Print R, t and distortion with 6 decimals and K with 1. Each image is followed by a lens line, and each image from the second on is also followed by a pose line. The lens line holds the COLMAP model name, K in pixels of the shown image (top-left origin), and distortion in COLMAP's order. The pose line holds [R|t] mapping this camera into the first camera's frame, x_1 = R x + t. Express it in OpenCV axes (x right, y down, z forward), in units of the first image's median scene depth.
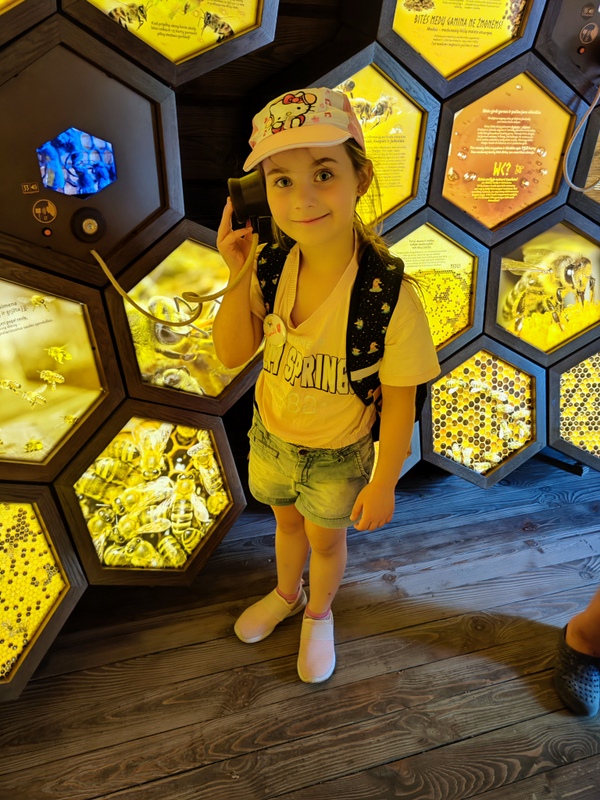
lens RADIAL K [[551.1, 0, 300.0], [0, 551.1, 400.0], [0, 0, 1]] dist [-0.032284, 0.001961]
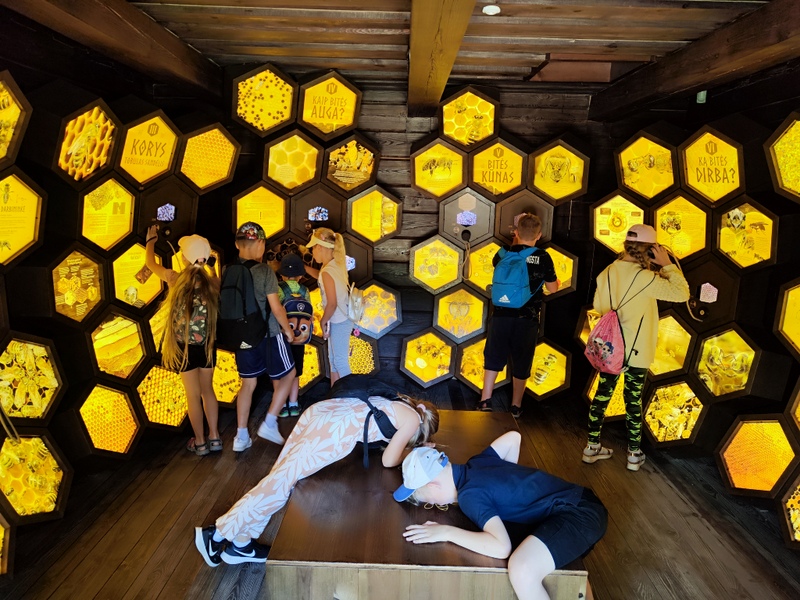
lens RADIAL K [[551.1, 0, 400.0], [0, 551.1, 300.0], [0, 0, 1]] dist [-0.032284, 0.001961]
pose [[-0.280951, 0.123173, -0.951785, 2.418894], [-0.528224, 0.808156, 0.260508, -0.236294], [0.801278, 0.575945, -0.161990, 0.114520]]
